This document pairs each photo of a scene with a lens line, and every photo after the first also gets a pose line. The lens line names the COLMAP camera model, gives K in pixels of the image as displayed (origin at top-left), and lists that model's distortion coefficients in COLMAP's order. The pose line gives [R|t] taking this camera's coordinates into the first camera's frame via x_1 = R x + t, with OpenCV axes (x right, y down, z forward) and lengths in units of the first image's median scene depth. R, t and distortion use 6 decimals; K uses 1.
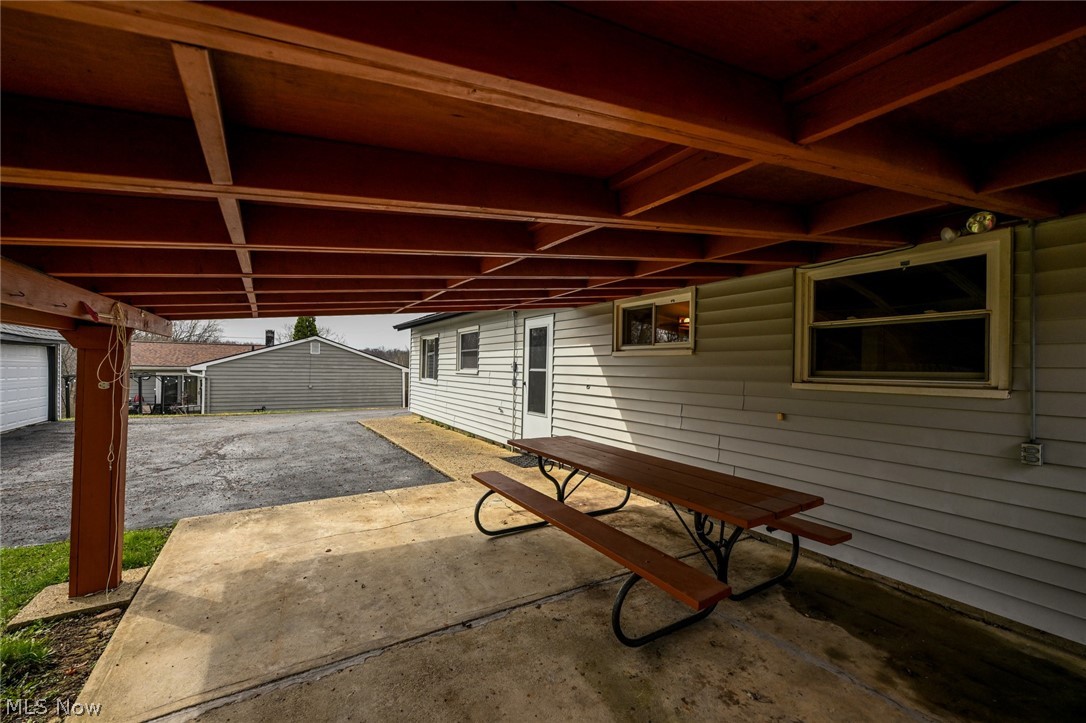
lens RADIAL K [[429.2, 0, 534.5], [0, 429.2, 365.2], [0, 0, 1]] dist [-0.000577, 0.000264]
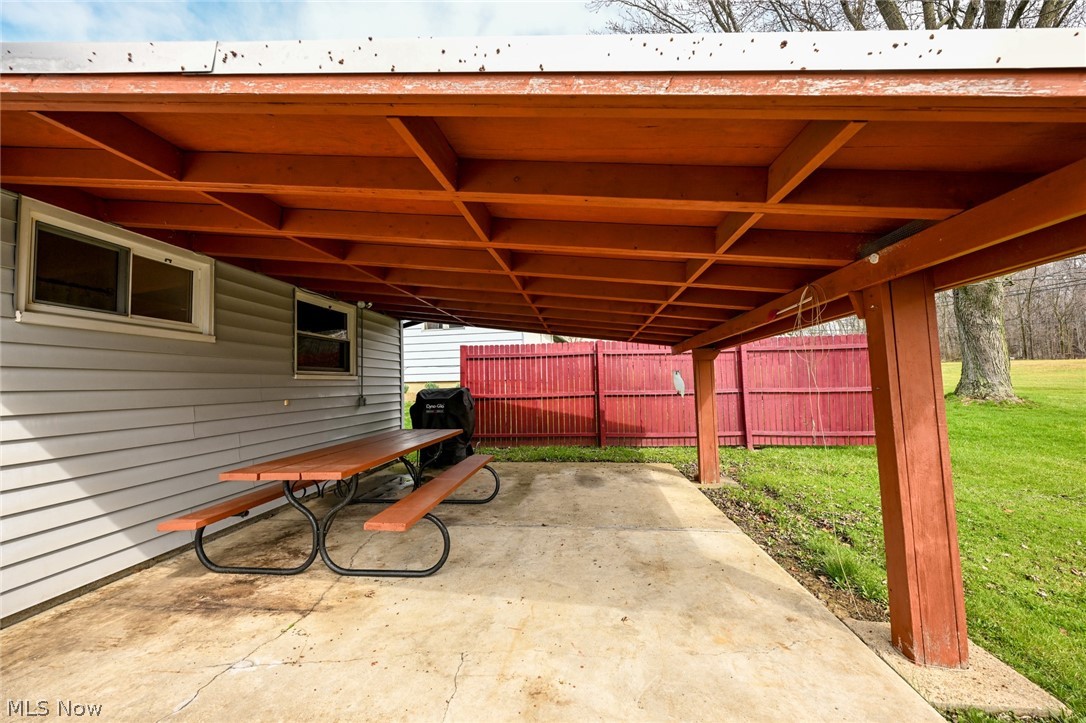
lens RADIAL K [[429.2, 0, 534.7], [0, 429.2, 356.7], [0, 0, 1]] dist [-0.000577, 0.000264]
pose [[-0.787465, 0.032582, 0.615498, -0.696060], [-0.003991, 0.998311, -0.057953, 0.053766], [-0.616347, -0.048093, -0.786005, 1.428918]]
